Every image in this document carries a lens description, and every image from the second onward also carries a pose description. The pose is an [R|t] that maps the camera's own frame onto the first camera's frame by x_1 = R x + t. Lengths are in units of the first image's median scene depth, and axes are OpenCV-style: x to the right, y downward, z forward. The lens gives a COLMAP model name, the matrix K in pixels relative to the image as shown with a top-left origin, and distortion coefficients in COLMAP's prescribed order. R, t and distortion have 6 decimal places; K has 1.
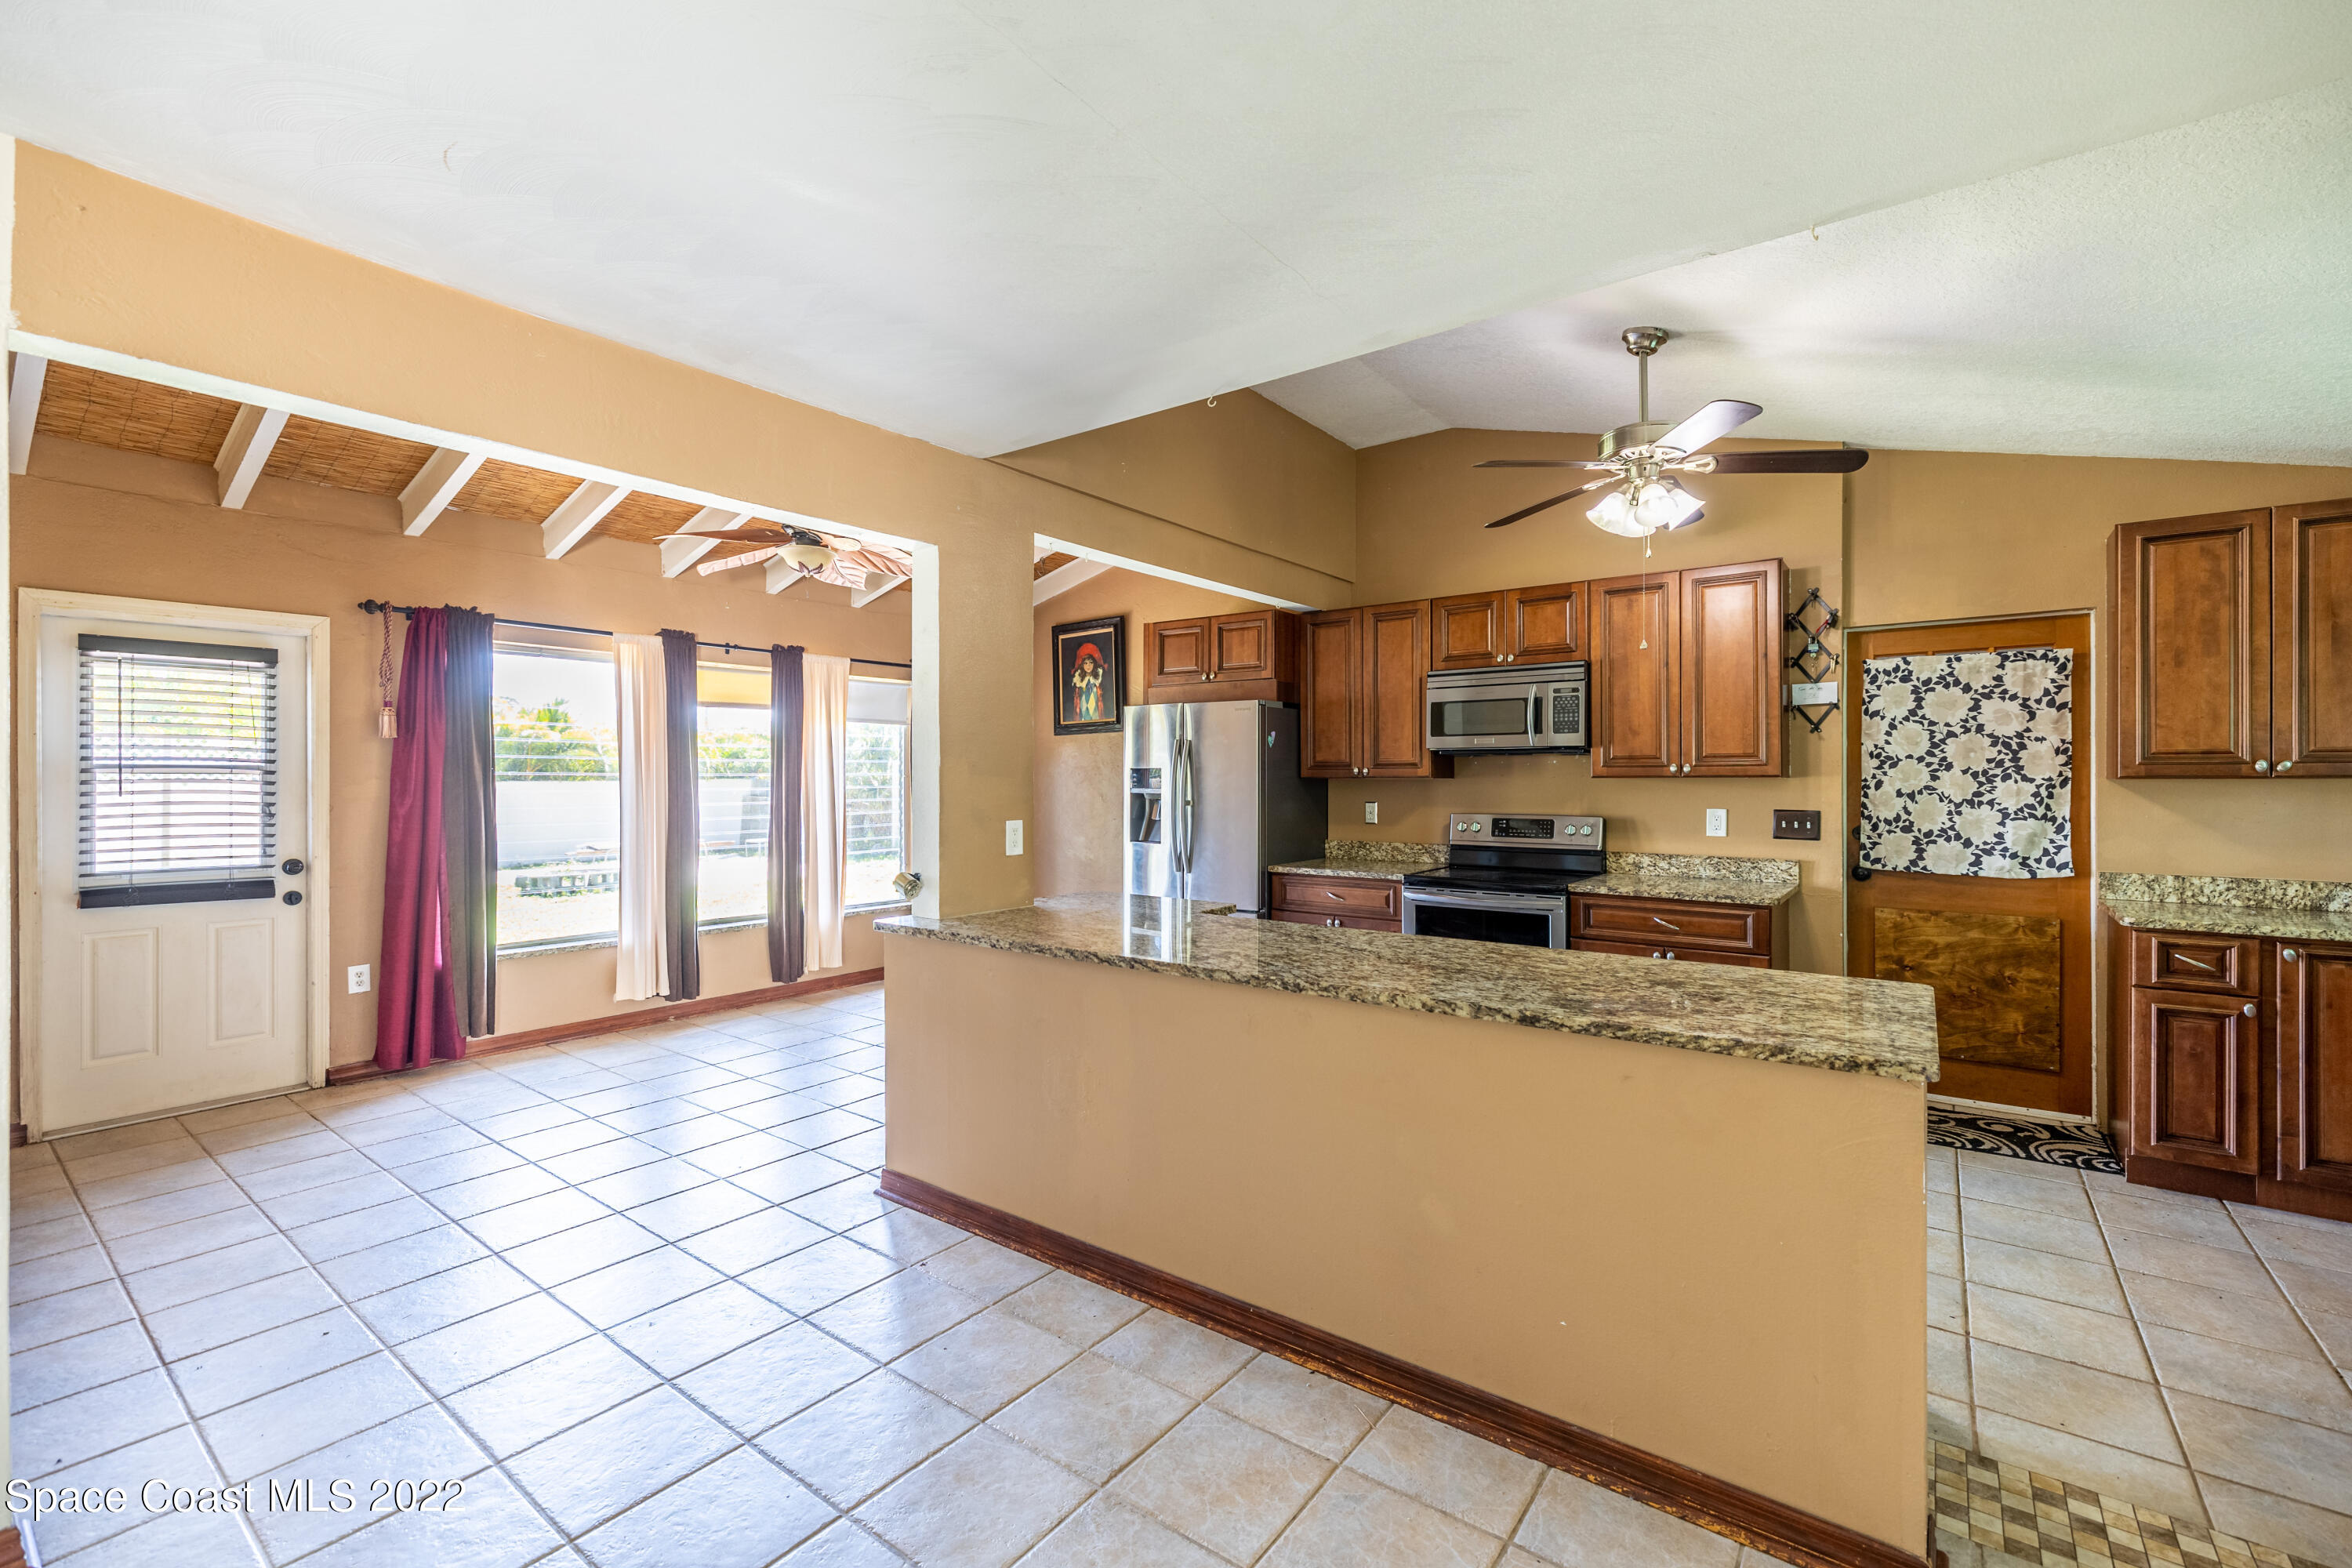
lens RADIAL K [[1009.6, 0, 1190.9], [0, 1009.6, 775.3], [0, 0, 1]] dist [-0.000319, 0.001165]
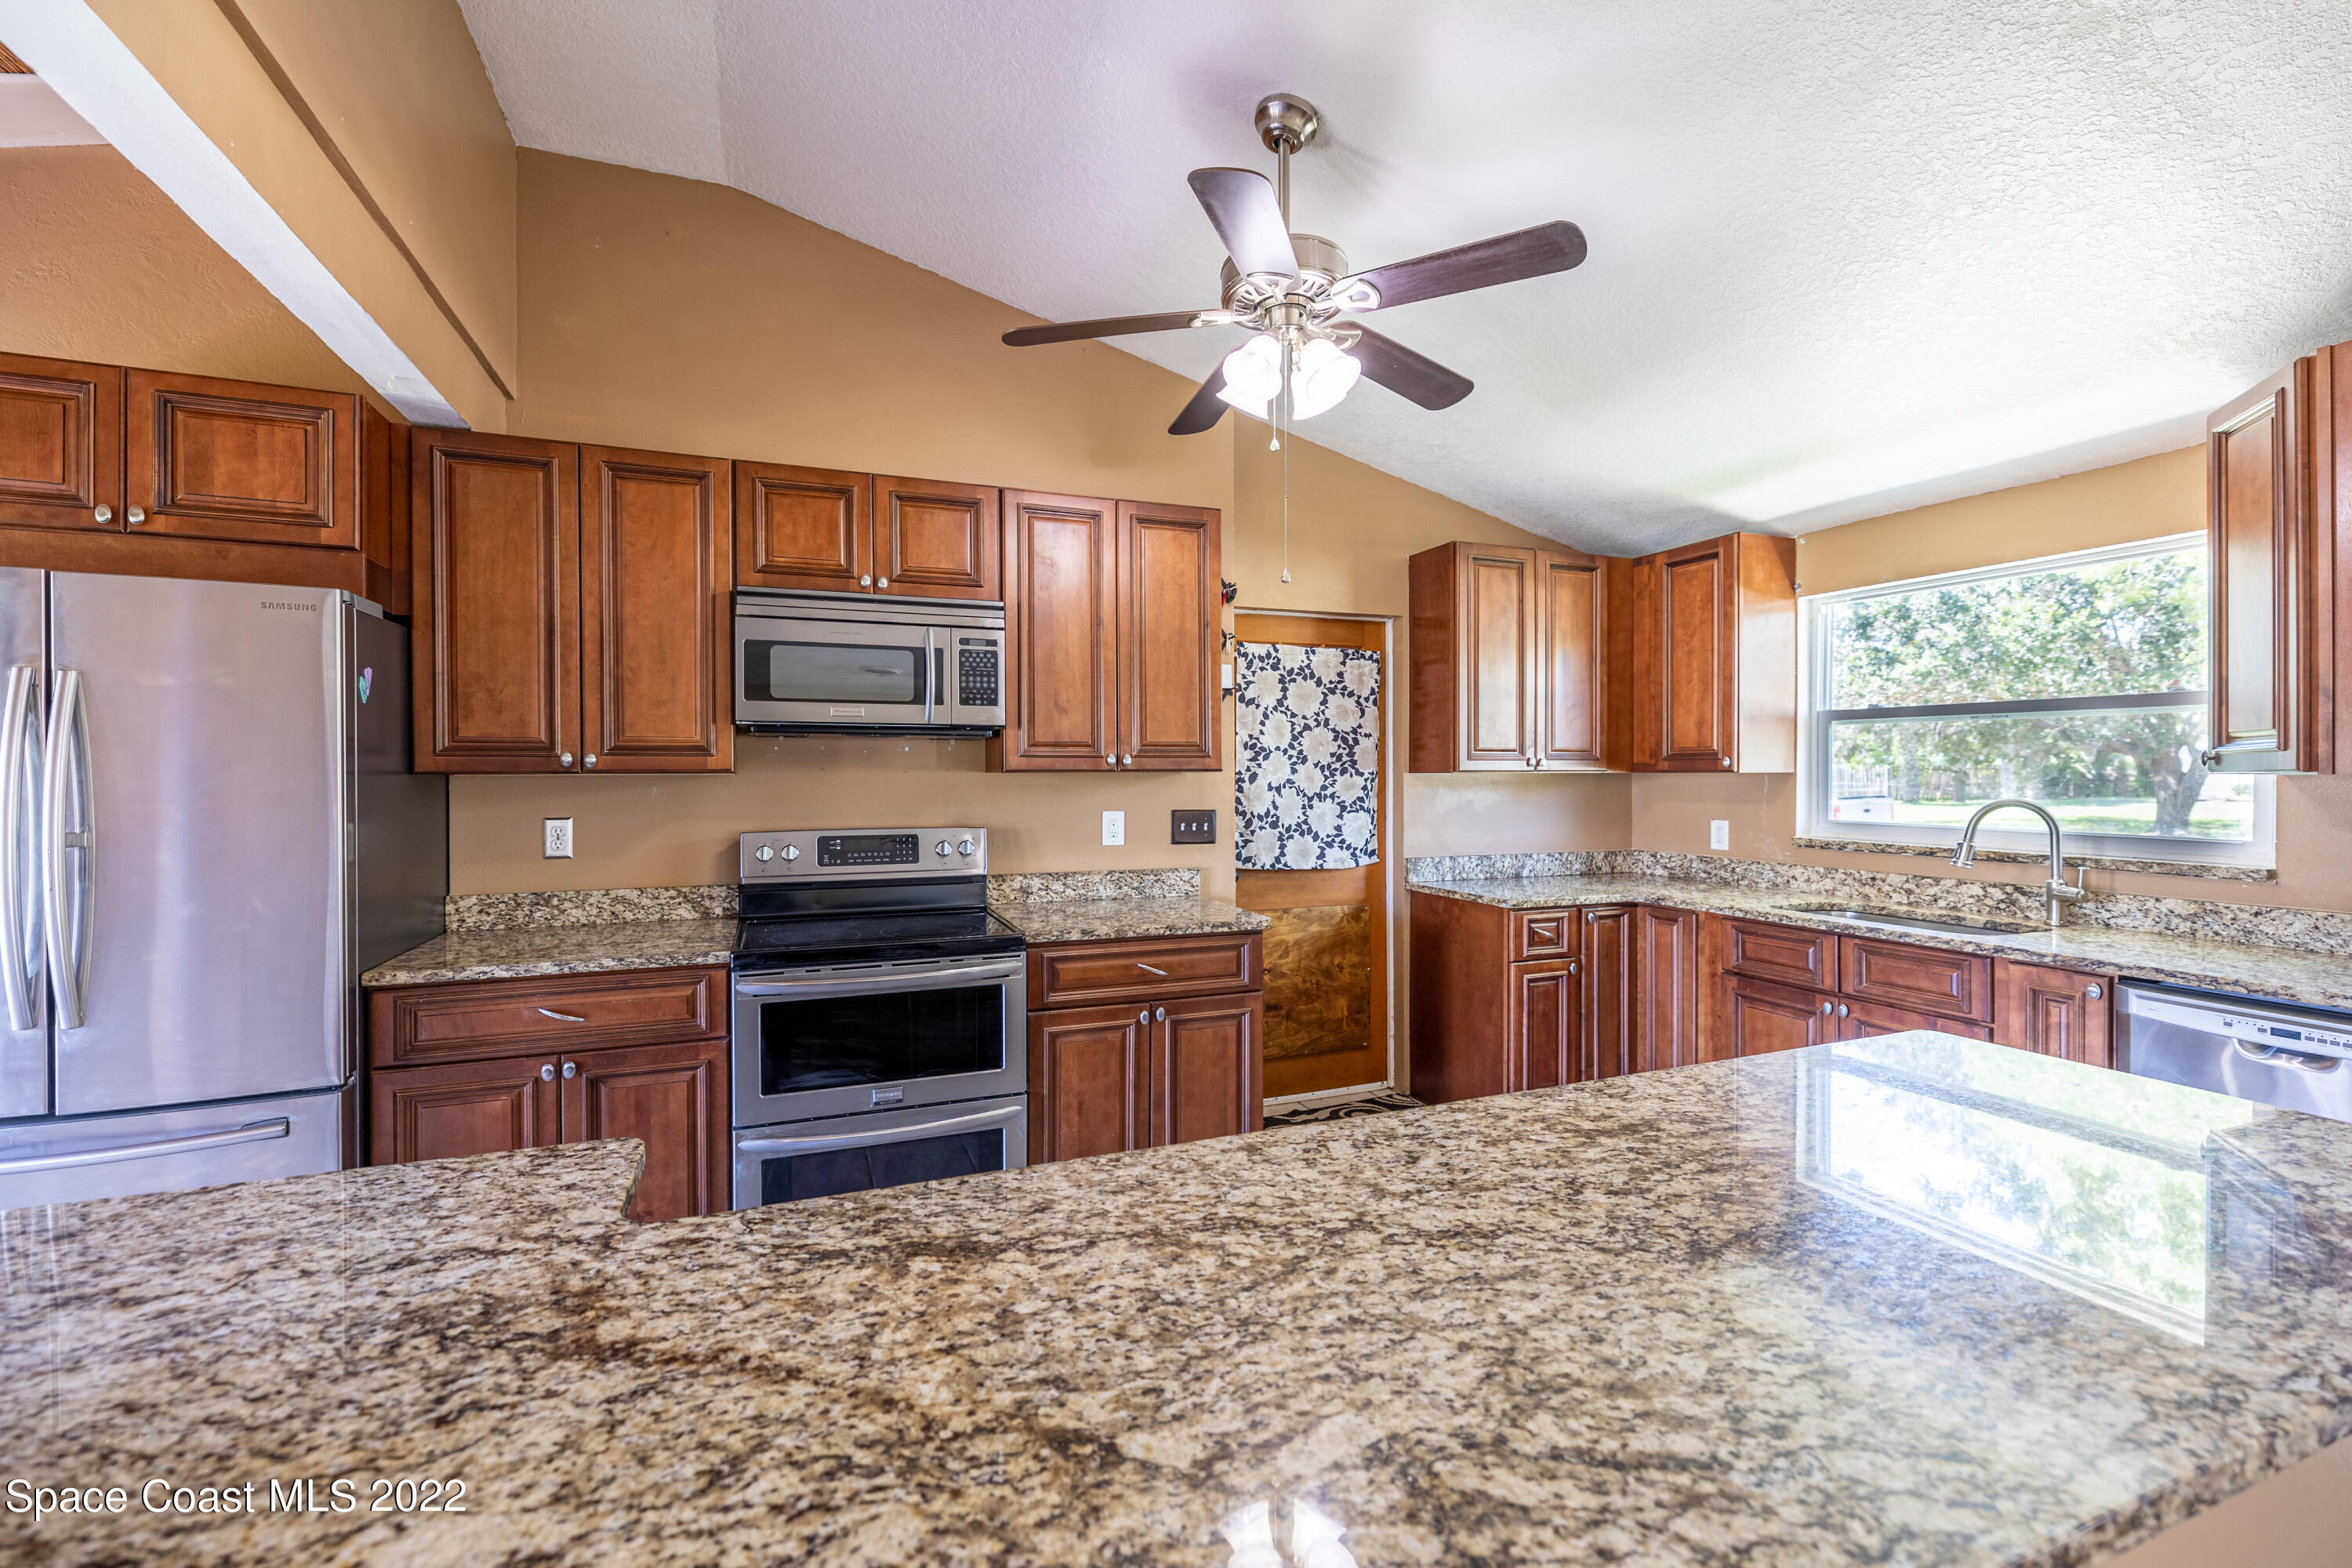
lens RADIAL K [[1009.6, 0, 1208.5], [0, 1009.6, 762.5], [0, 0, 1]] dist [-0.000319, 0.001165]
pose [[0.507826, 0.004431, 0.861448, -0.140257], [-0.004256, 0.999987, -0.002635, -0.003070], [-0.861449, -0.002329, 0.507838, 0.564991]]
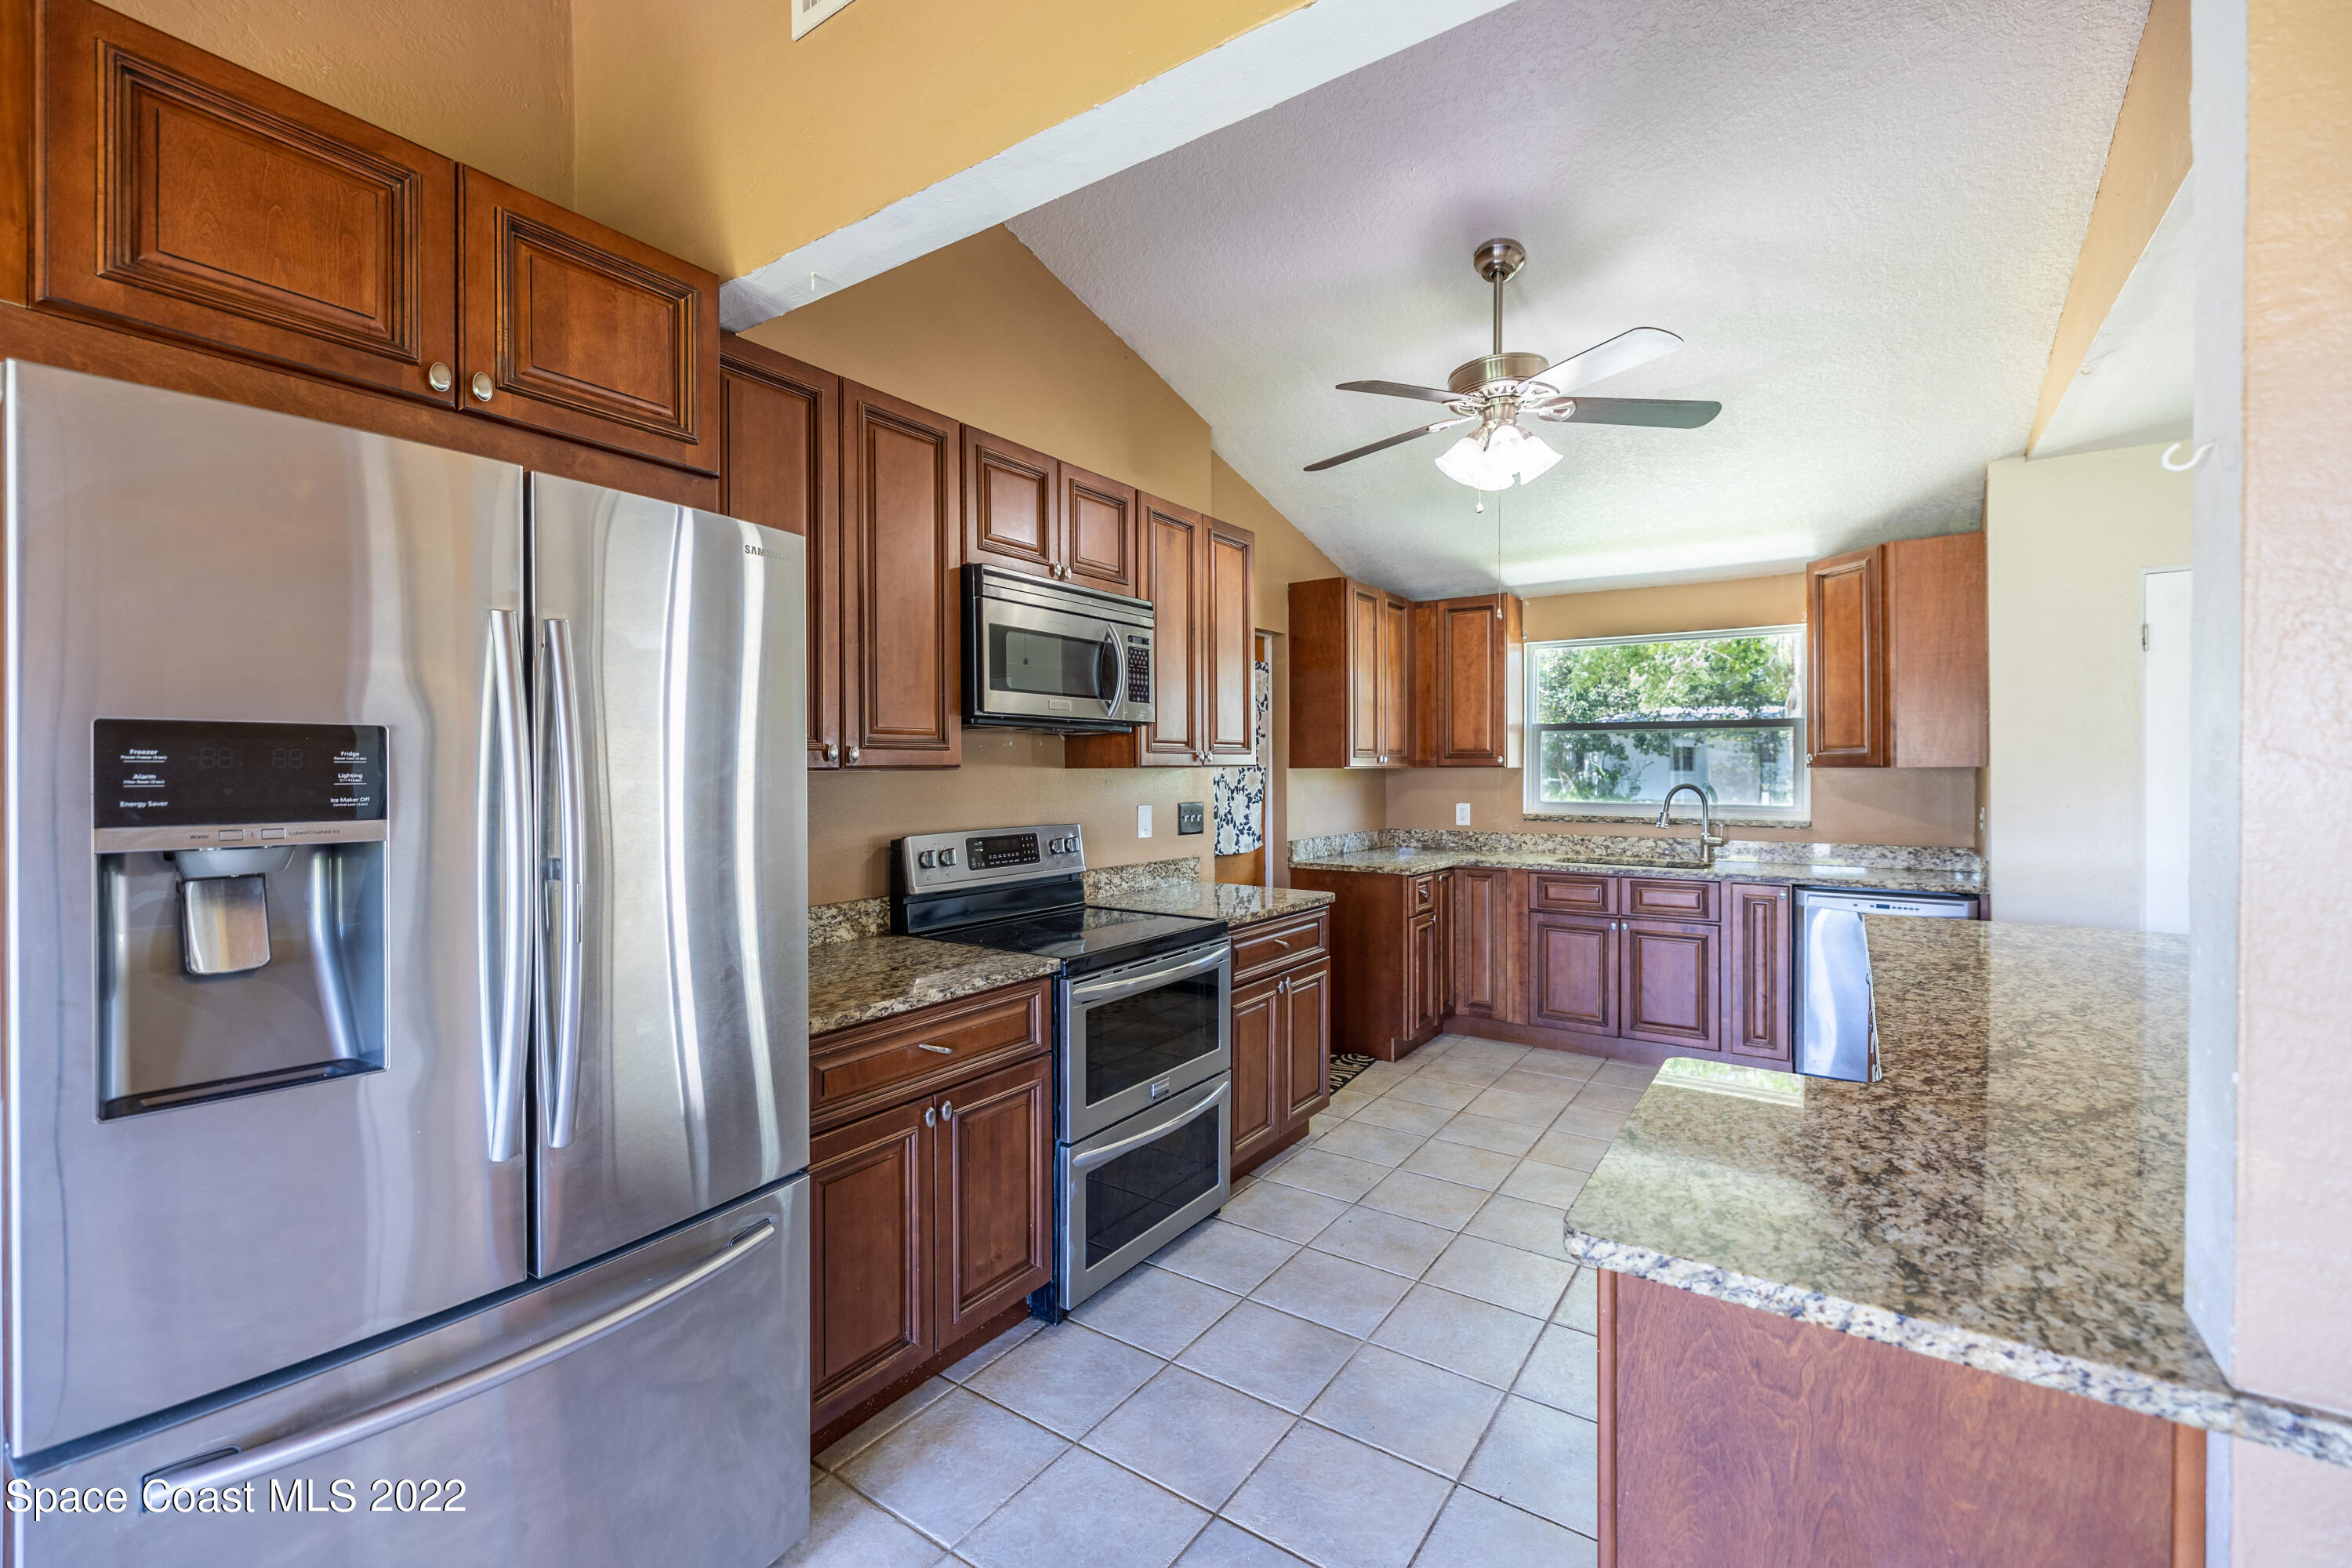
lens RADIAL K [[1009.6, 0, 1194.8], [0, 1009.6, 754.8], [0, 0, 1]] dist [-0.000319, 0.001165]
pose [[-0.067240, 0.009757, 0.997689, -0.337960], [-0.004719, 0.999938, -0.010097, 0.000355], [-0.997726, -0.005387, -0.067190, 1.082732]]
